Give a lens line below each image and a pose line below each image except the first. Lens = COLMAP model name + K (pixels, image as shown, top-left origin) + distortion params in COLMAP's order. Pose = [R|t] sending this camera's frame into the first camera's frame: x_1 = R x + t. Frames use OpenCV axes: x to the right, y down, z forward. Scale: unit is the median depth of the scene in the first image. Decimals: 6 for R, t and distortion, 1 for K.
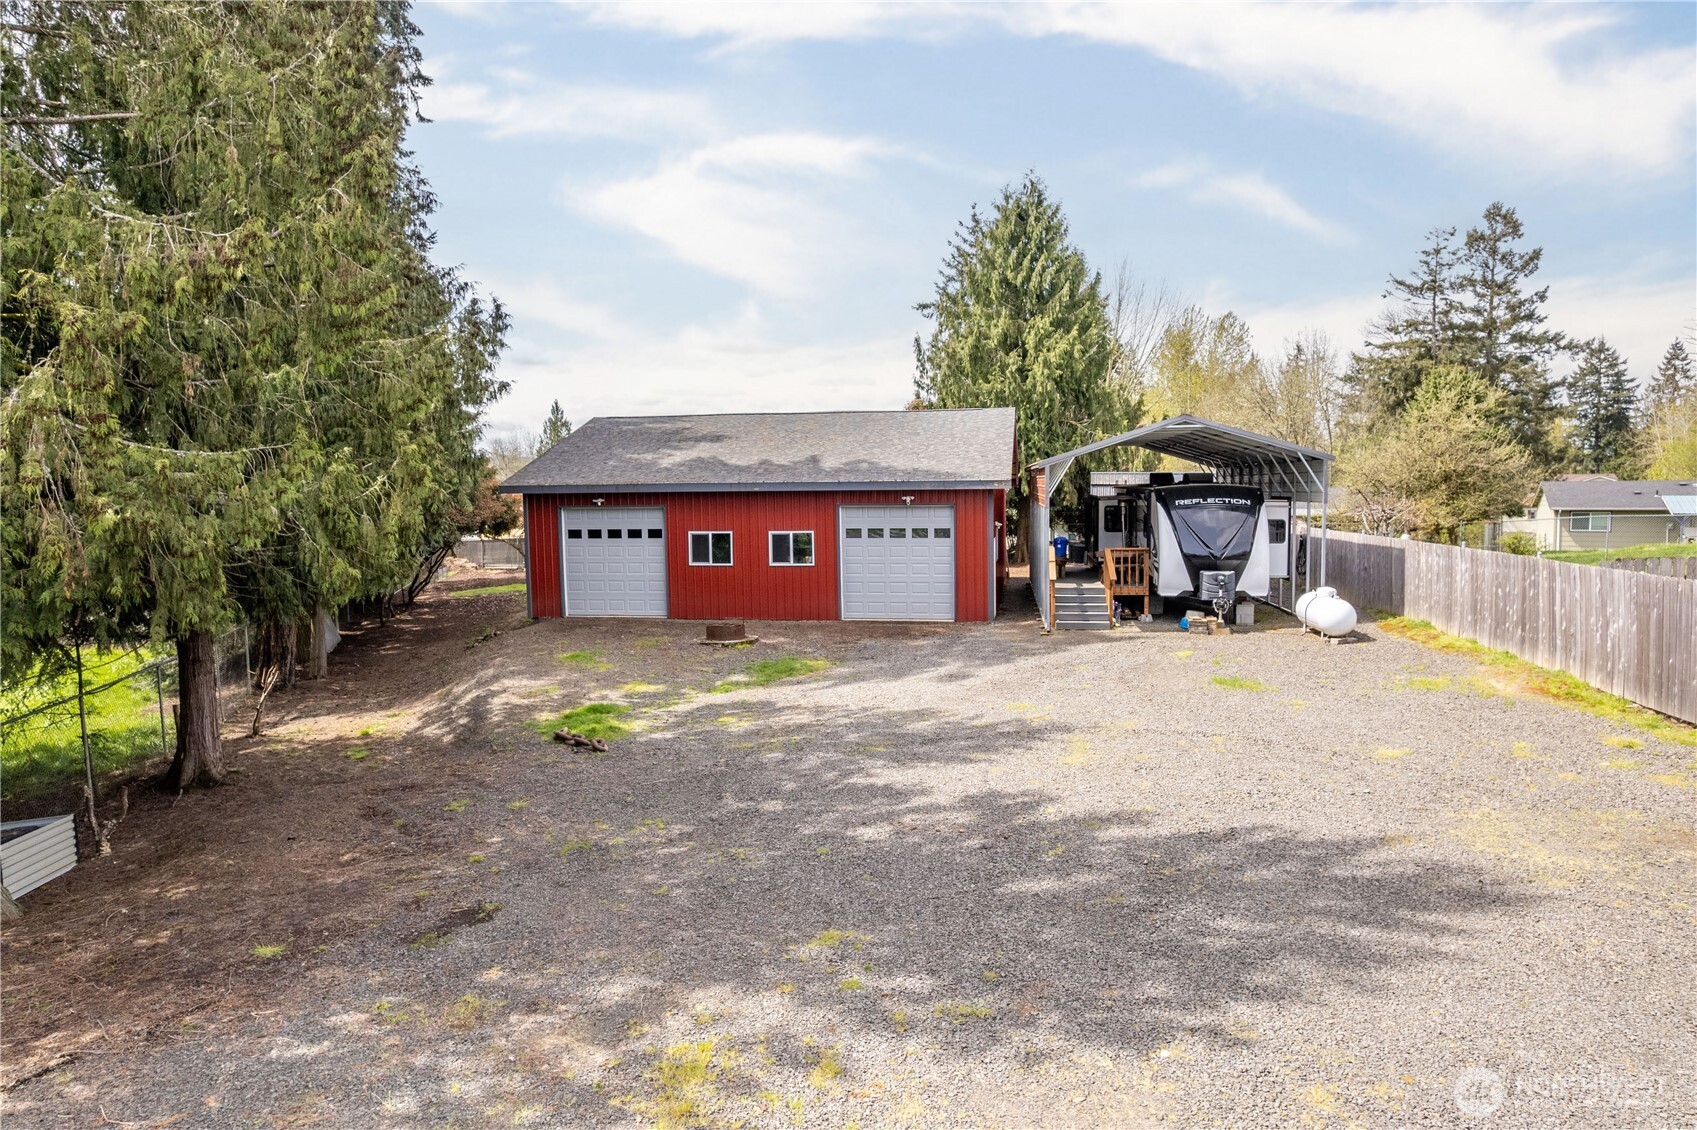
lens RADIAL K [[1081.9, 0, 850.6], [0, 1081.9, 559.7], [0, 0, 1]] dist [-0.045076, 0.024766]
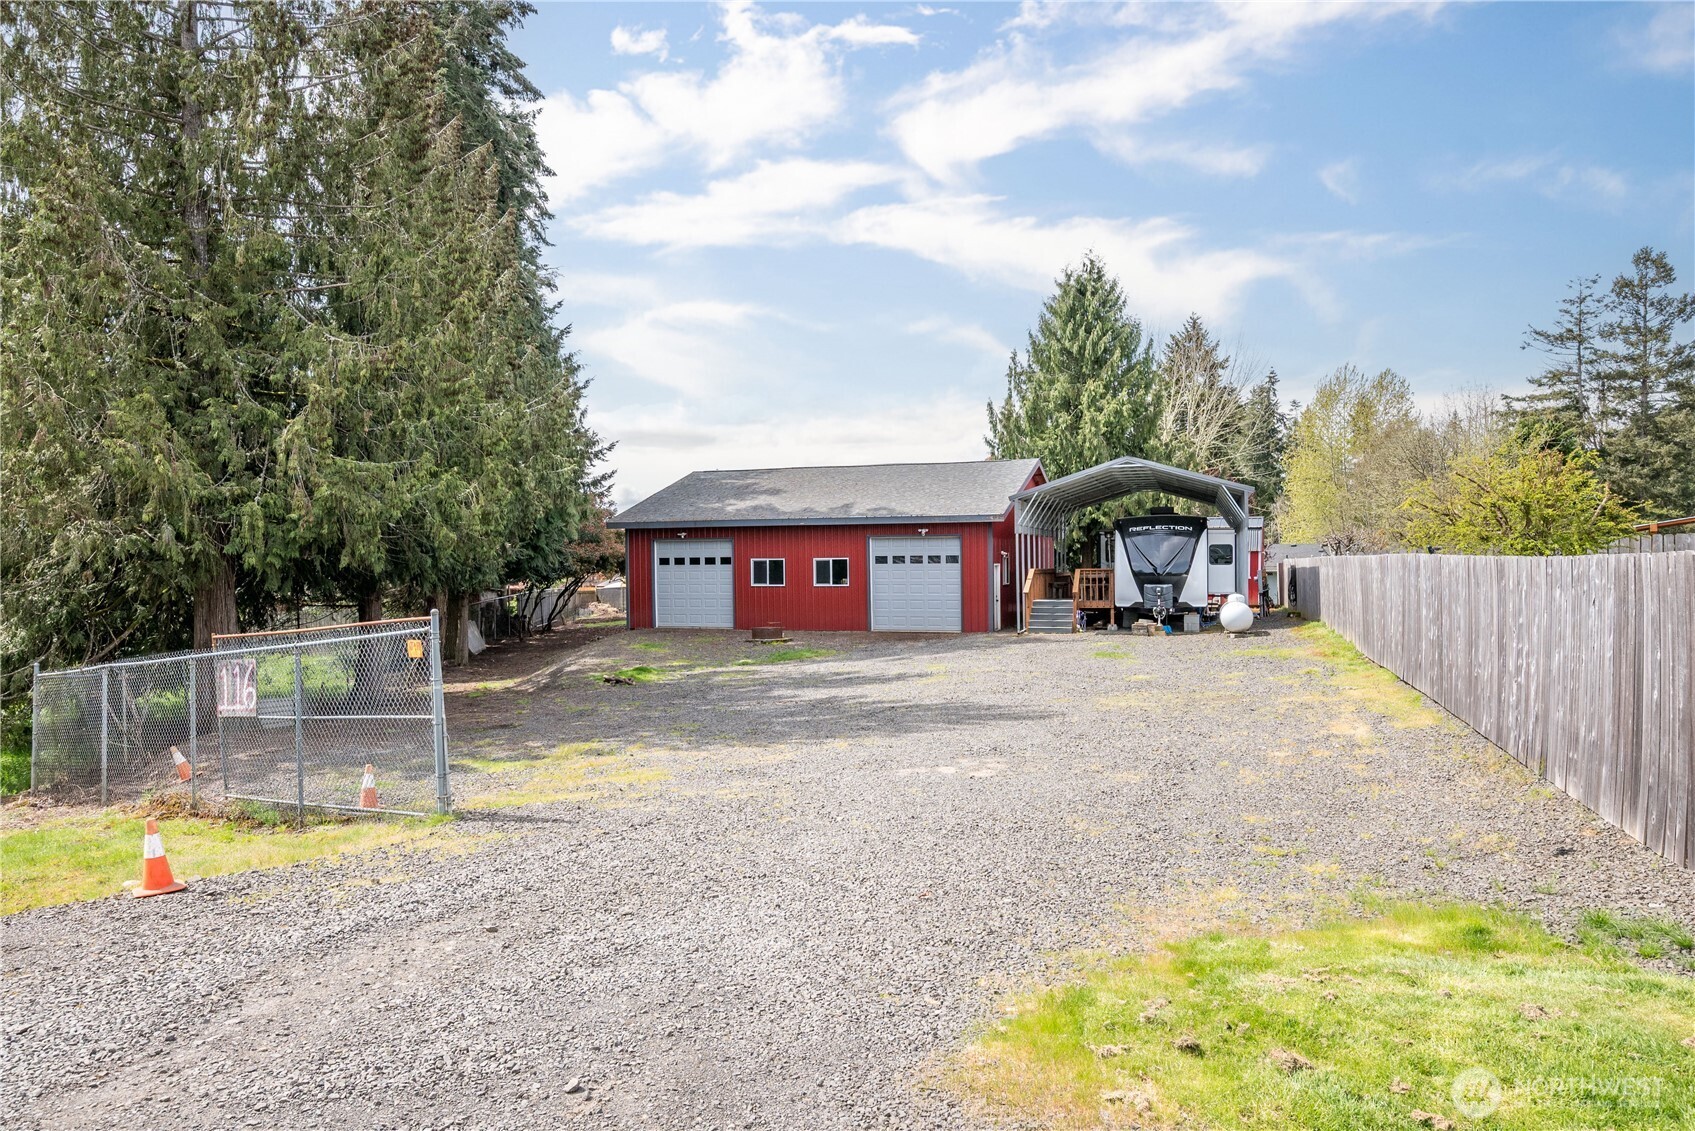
lens RADIAL K [[1128.1, 0, 836.1], [0, 1128.1, 541.4], [0, 0, 1]] dist [0.005811, -0.005078]
pose [[0.984260, -0.001077, -0.176723, 0.194738], [-0.014259, 0.996237, -0.085485, 0.070564], [0.176150, 0.086660, 0.980541, -0.281482]]
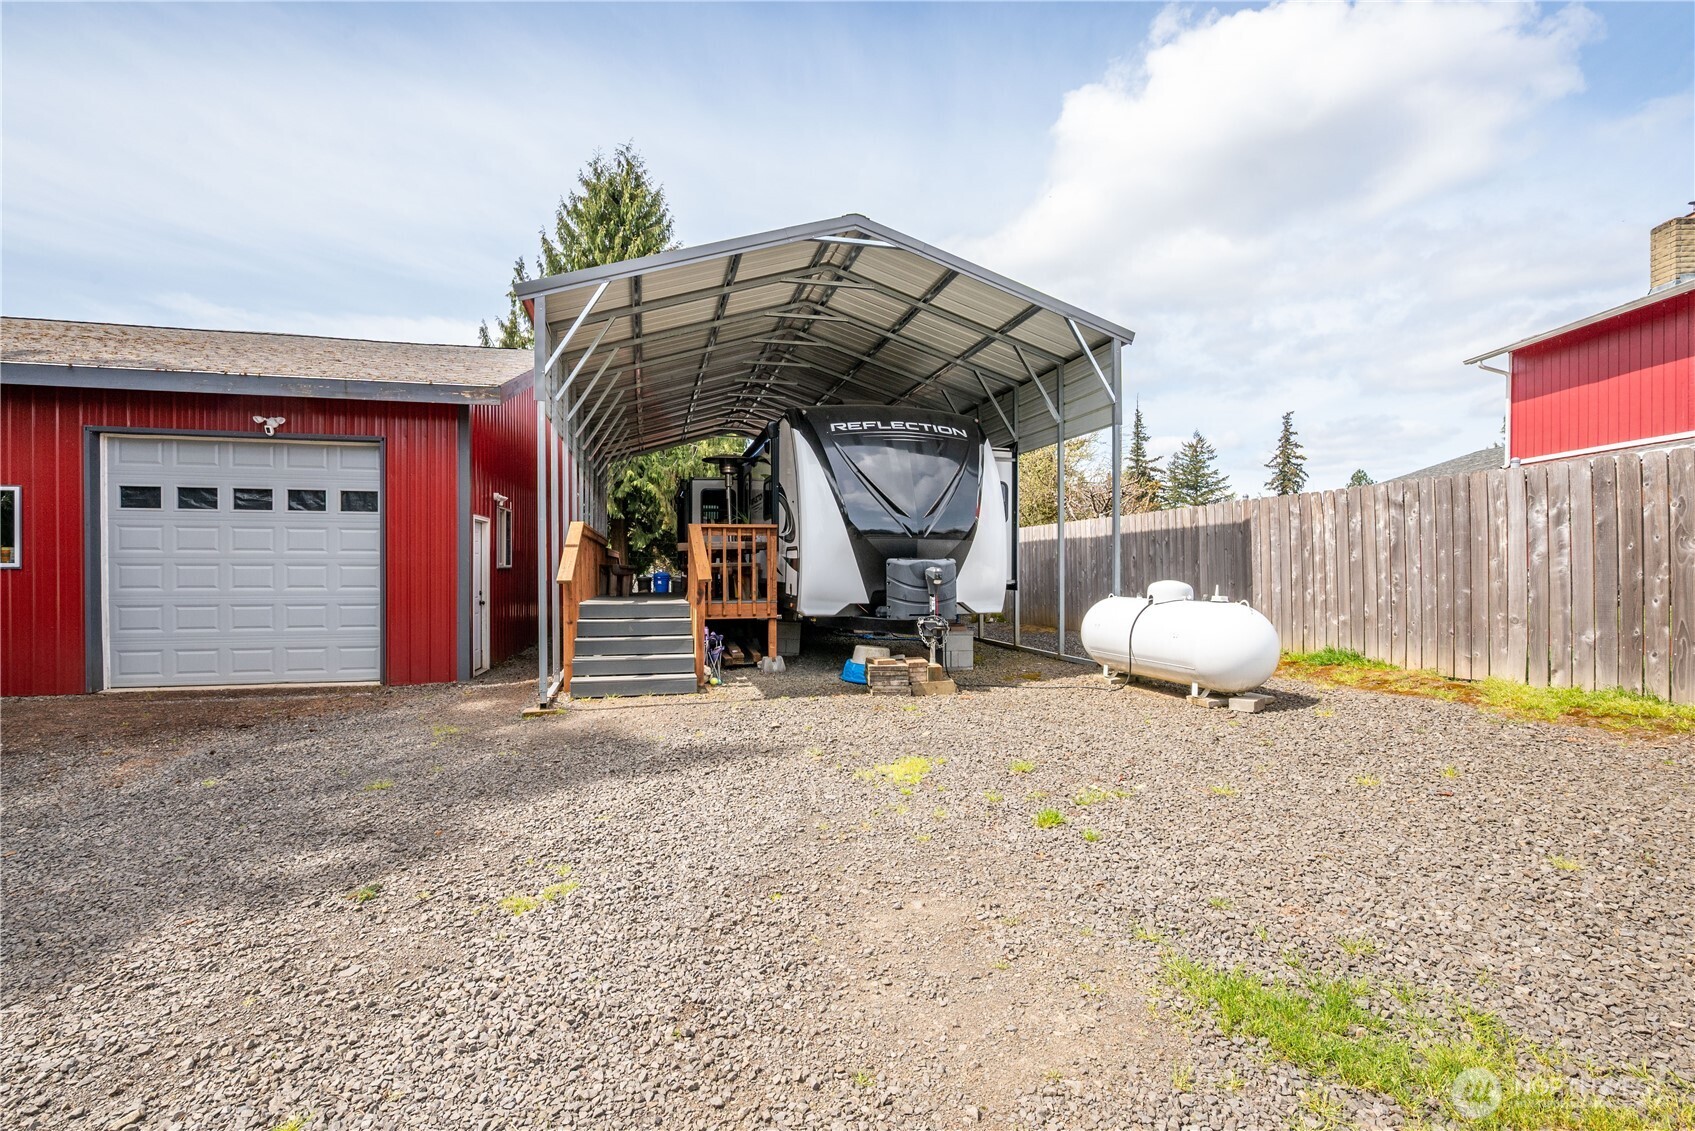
lens RADIAL K [[767.5, 0, 847.3], [0, 767.5, 575.0], [0, 0, 1]] dist [0.001085, -0.000042]
pose [[0.923873, 0.011283, 0.382533, 0.168317], [0.013714, 0.997947, -0.062556, 0.035534], [-0.382454, 0.063040, 0.921822, 0.652104]]
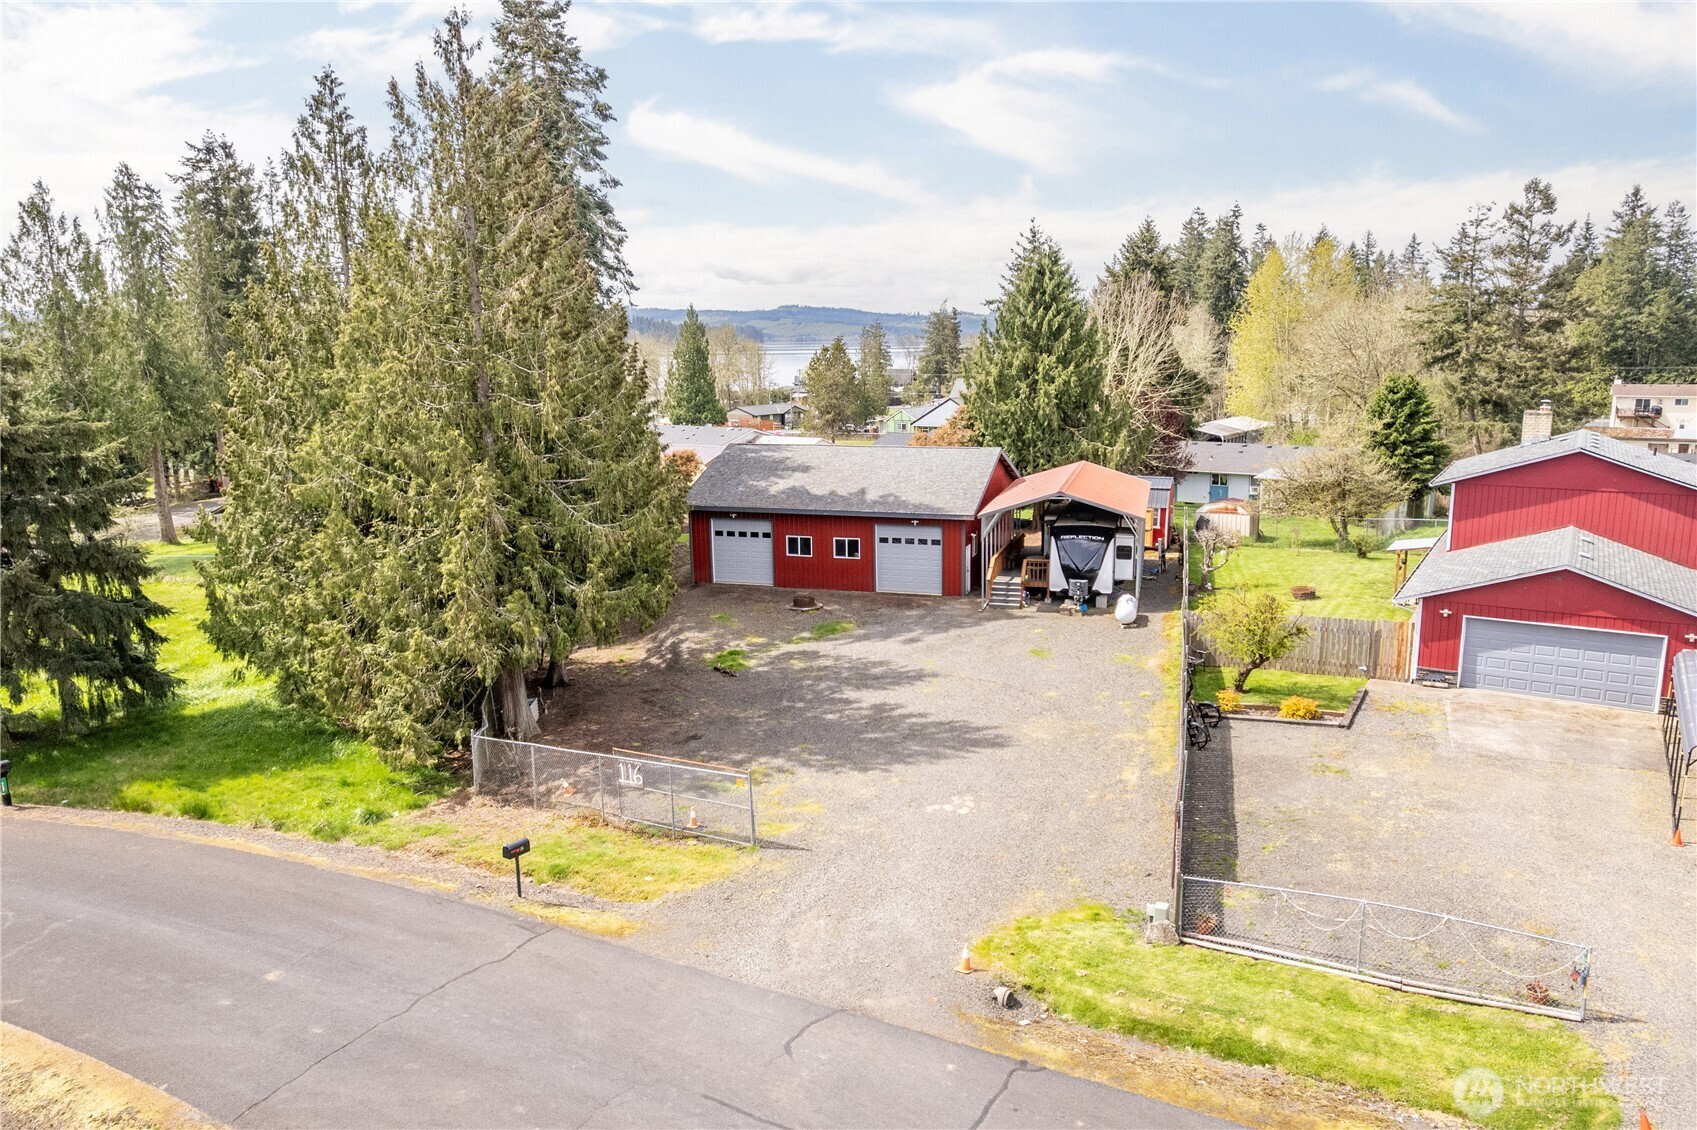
lens RADIAL K [[1183.0, 0, 842.1], [0, 1183.0, 557.4], [0, 0, 1]] dist [-0.044885, 0.020369]
pose [[0.990635, 0.024242, -0.134369, 0.202022], [-0.008571, 0.993212, 0.116003, -0.228415], [0.136269, -0.113765, 0.984118, -0.875898]]
